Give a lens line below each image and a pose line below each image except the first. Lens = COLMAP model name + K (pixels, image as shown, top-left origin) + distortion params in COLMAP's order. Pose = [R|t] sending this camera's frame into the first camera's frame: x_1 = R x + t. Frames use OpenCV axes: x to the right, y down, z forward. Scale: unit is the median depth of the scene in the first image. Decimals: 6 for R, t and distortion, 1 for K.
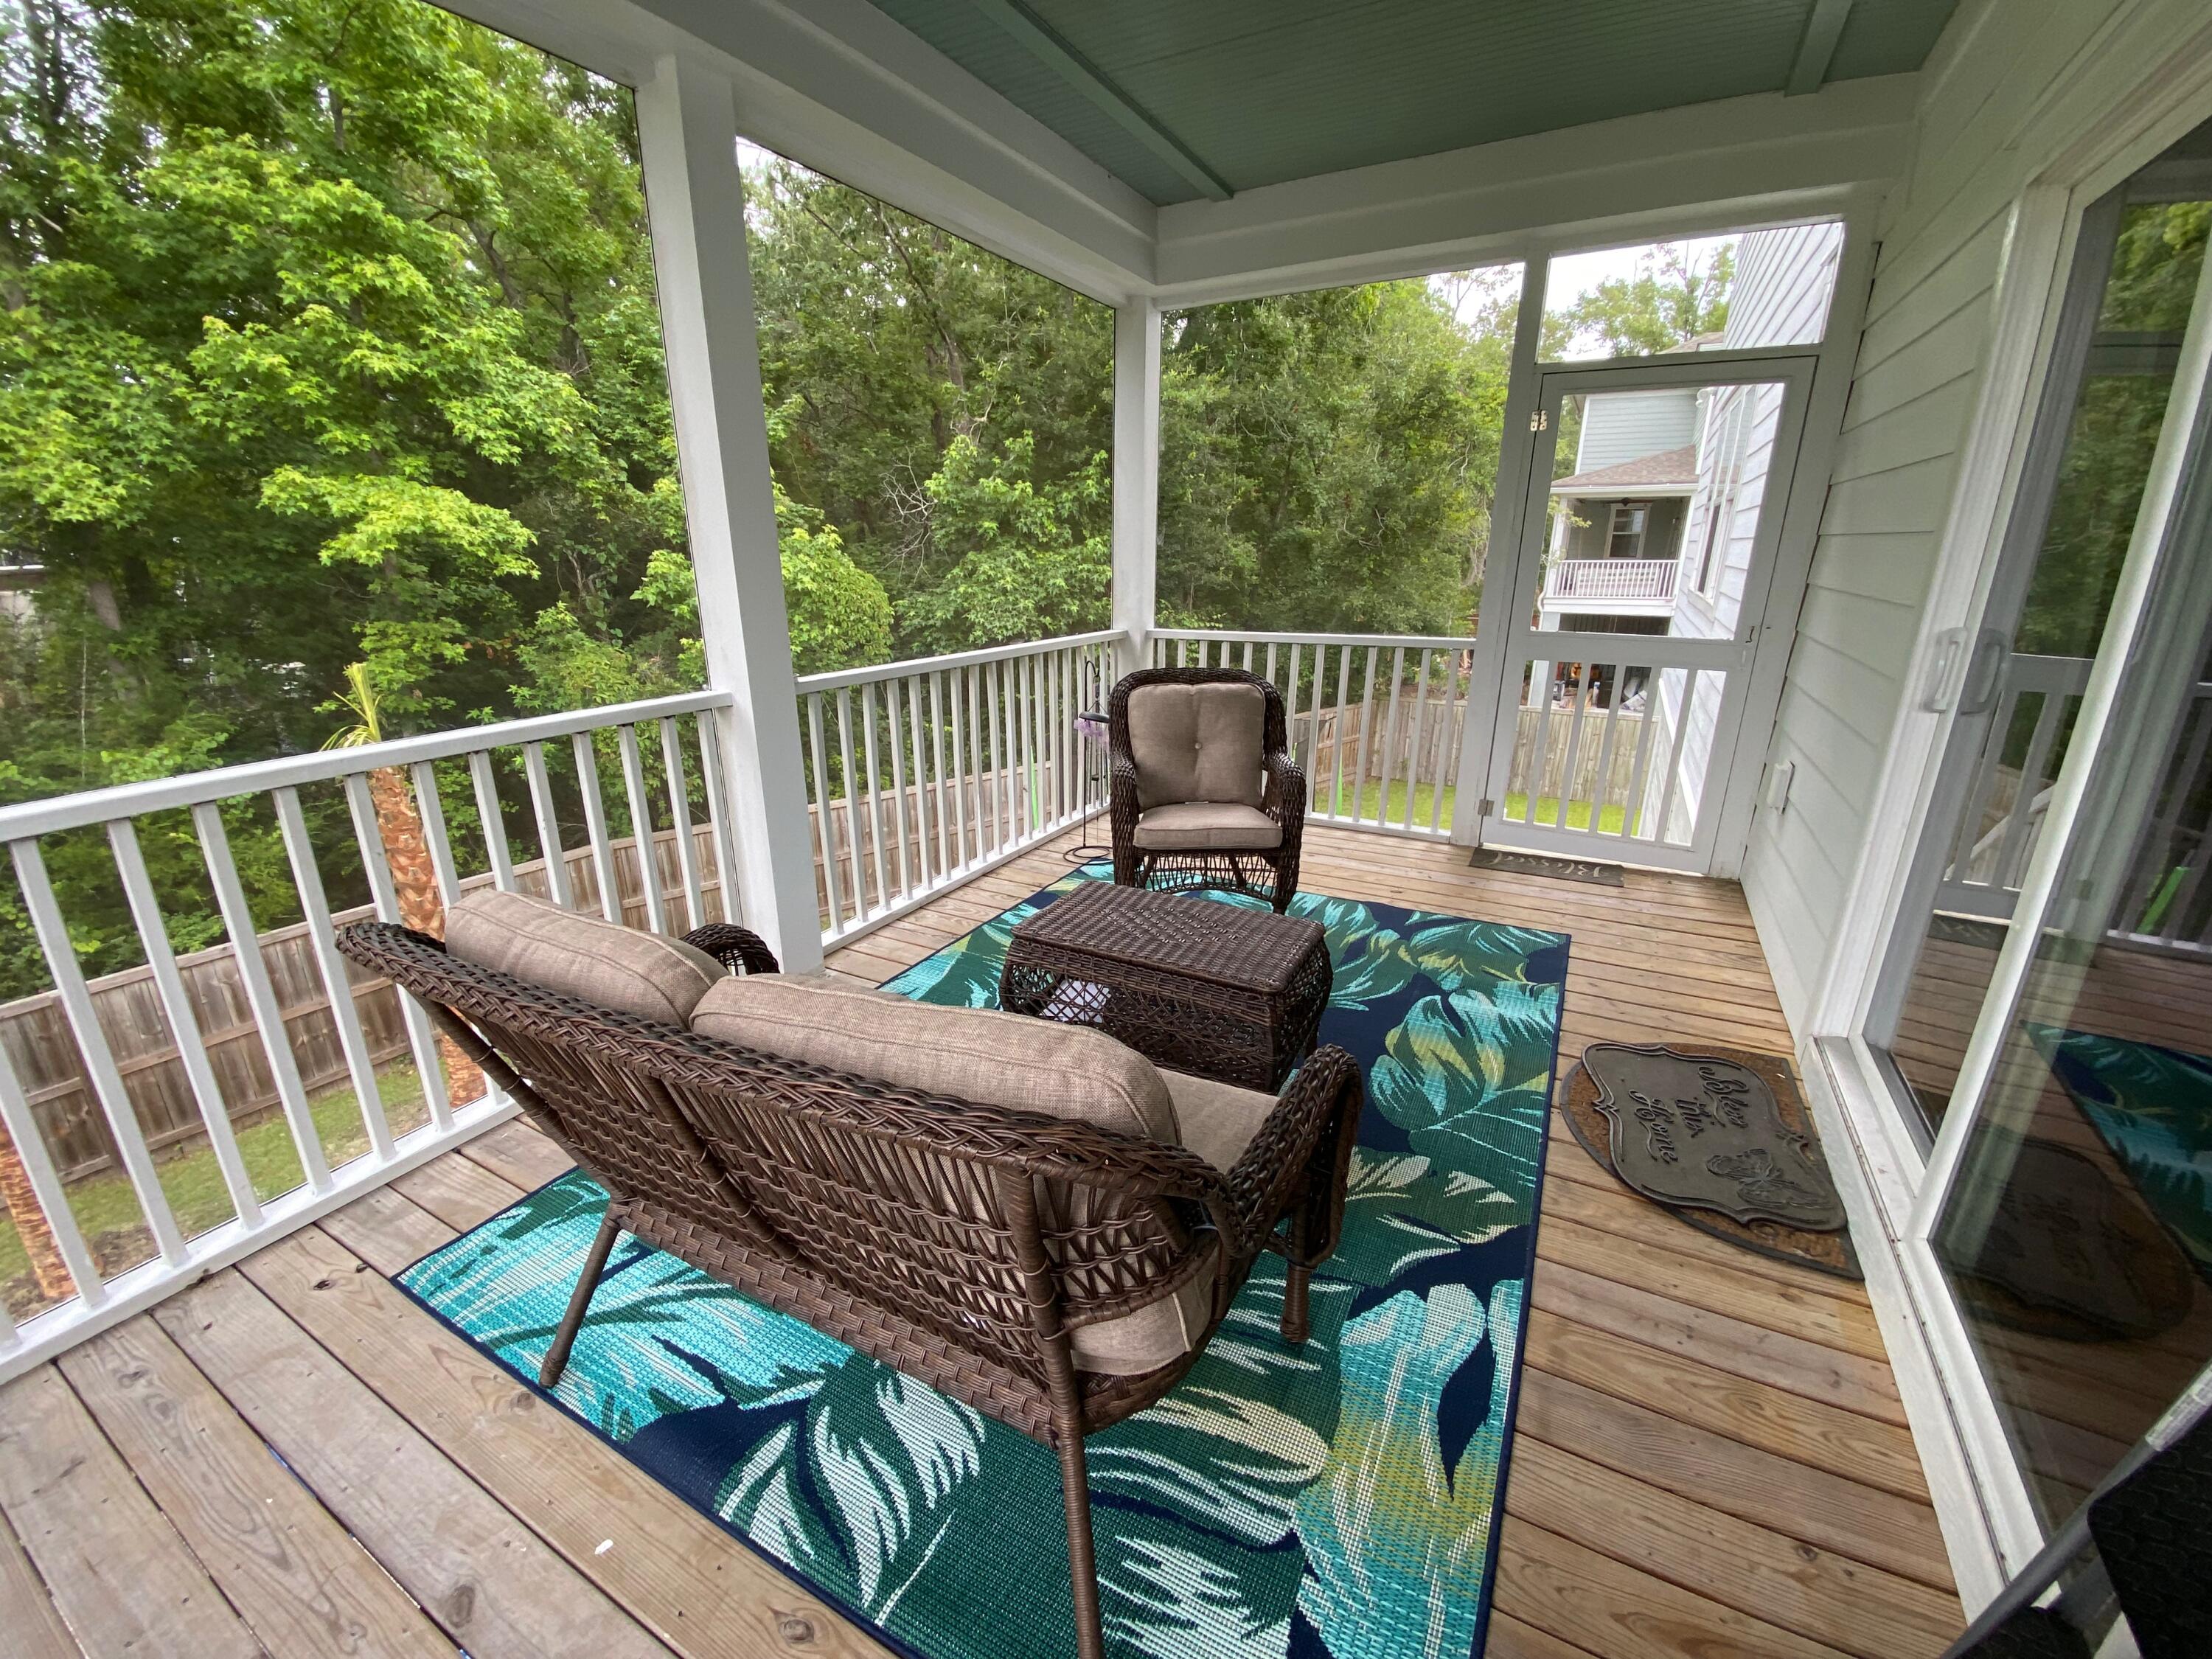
lens RADIAL K [[896.8, 0, 1111.5], [0, 896.8, 831.3], [0, 0, 1]] dist [-0.028584, -0.002625]
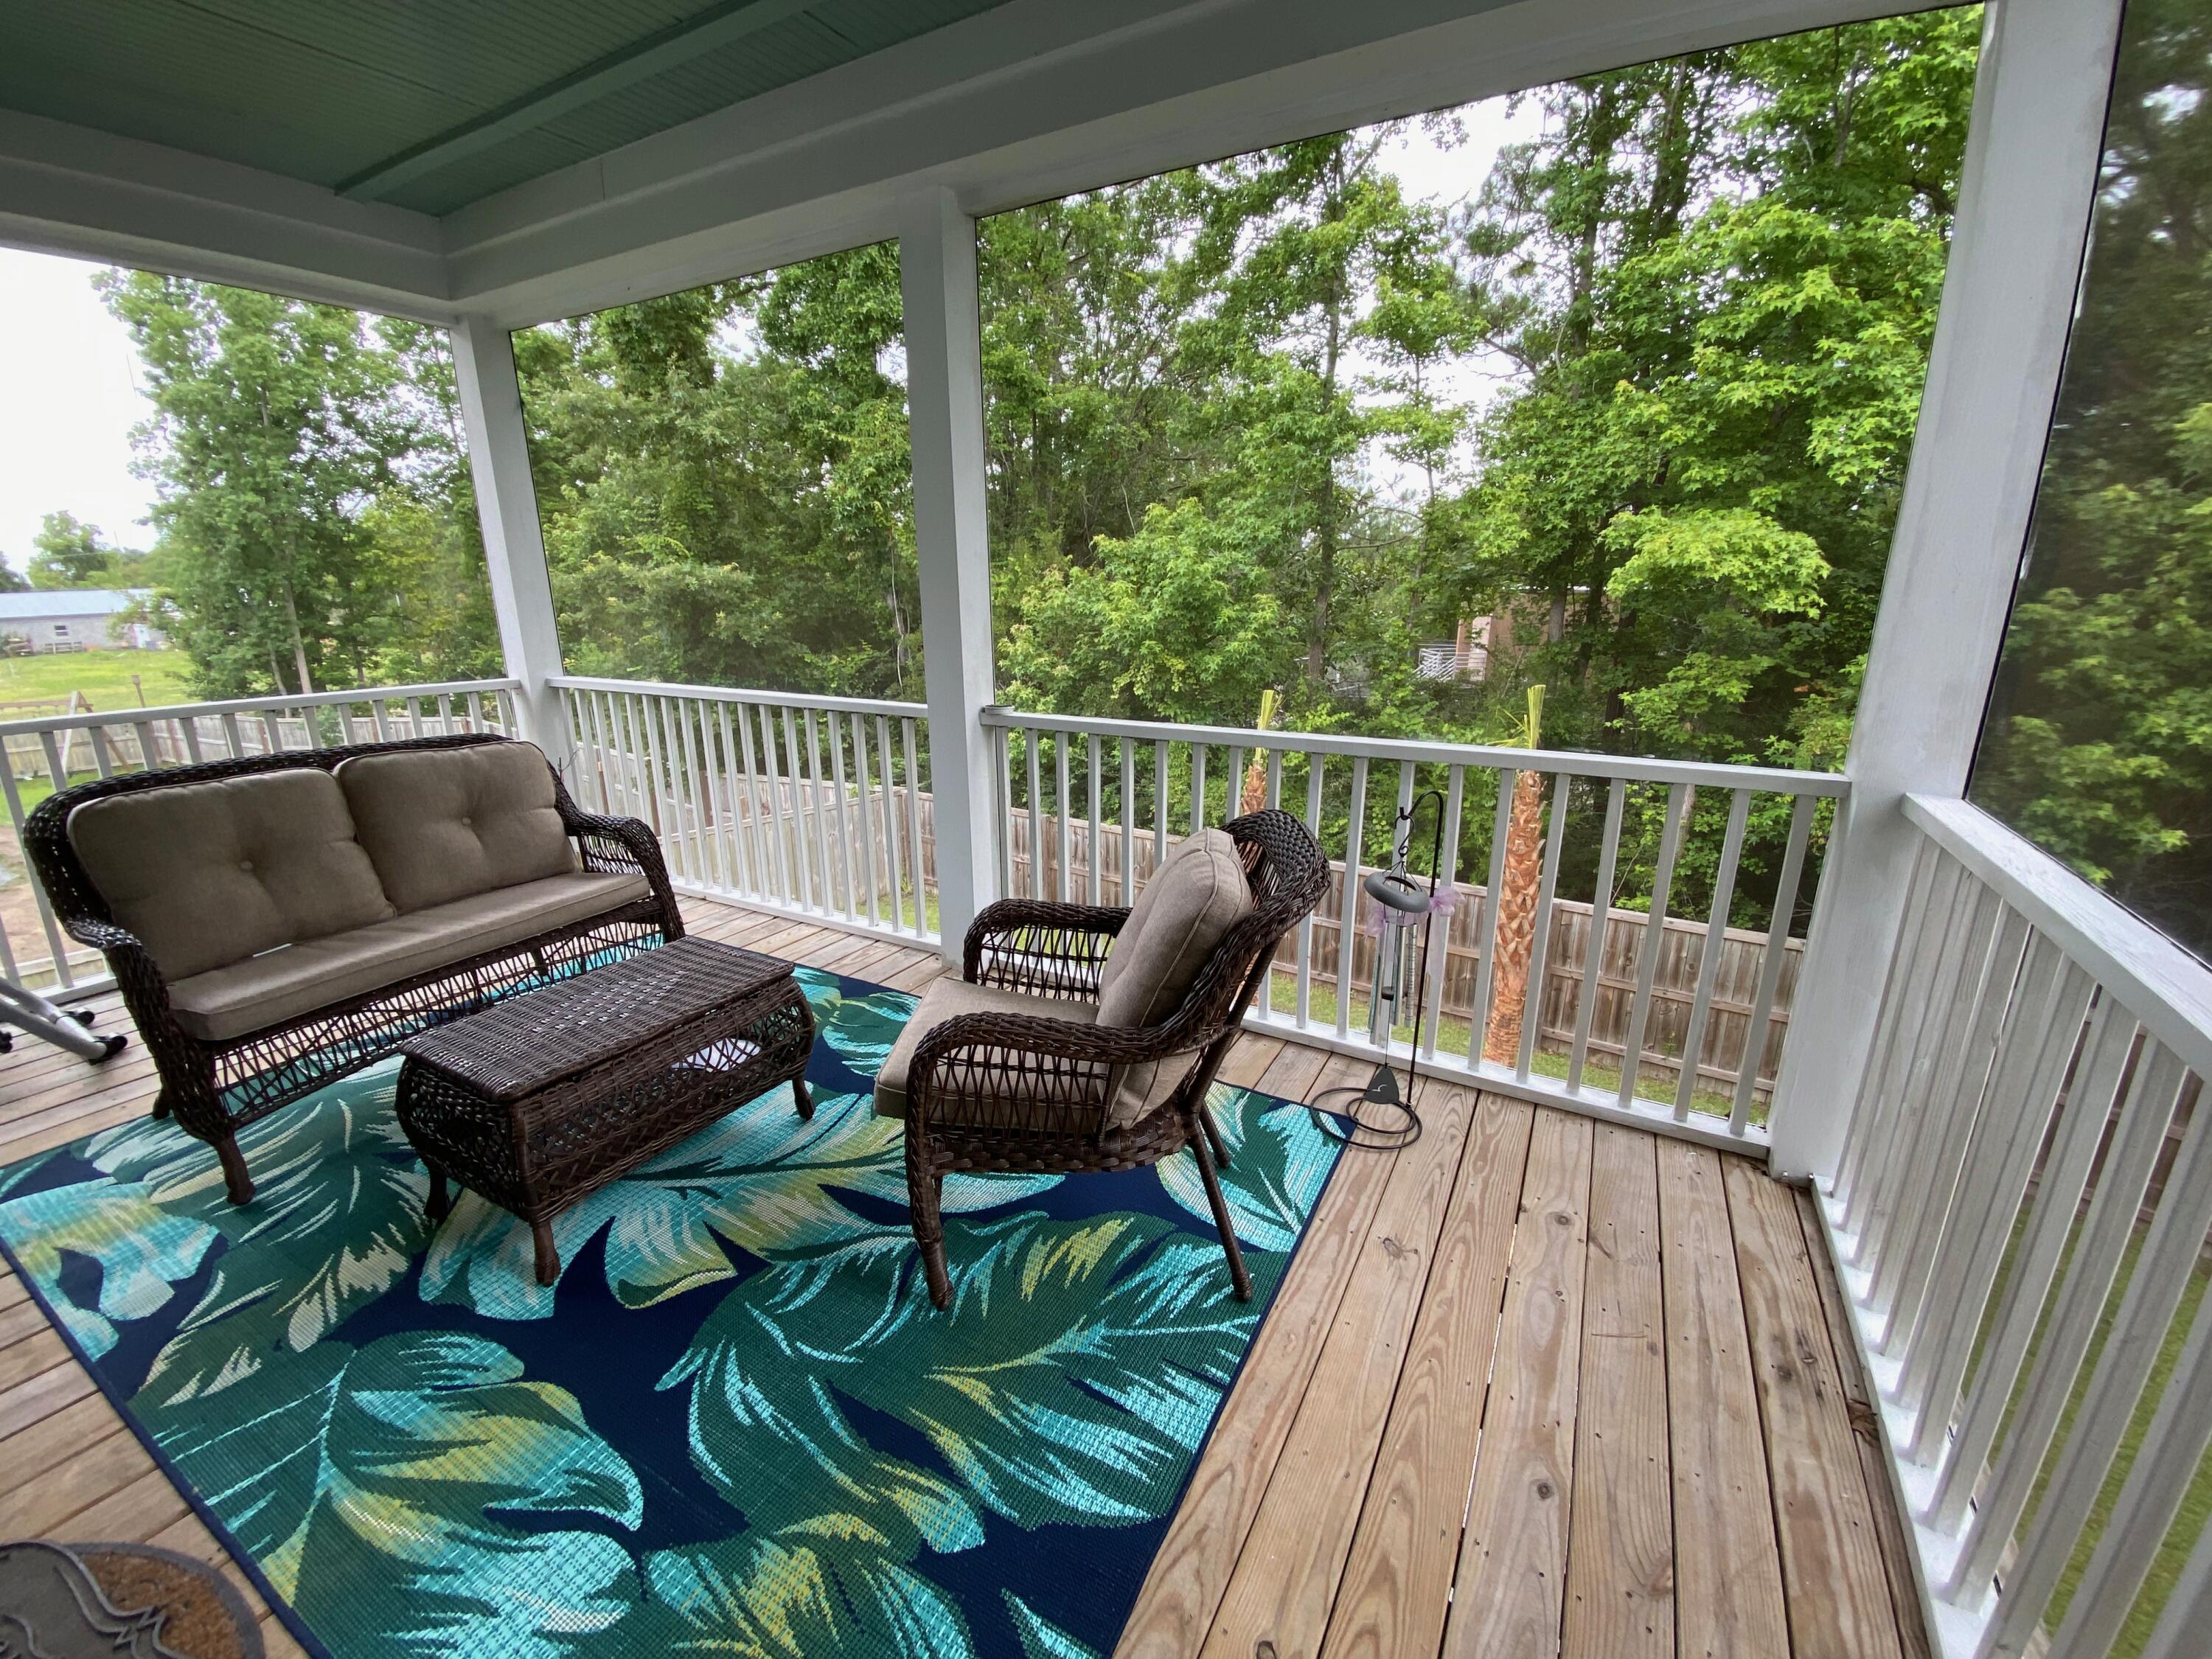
lens RADIAL K [[896.8, 0, 1120.2], [0, 896.8, 821.6], [0, 0, 1]] dist [-0.028584, -0.002625]
pose [[0.007248, 0.264422, -0.964380, 0.836011], [-0.298888, 0.920891, 0.250252, -0.430995], [0.954261, 0.286427, 0.085707, 1.262310]]
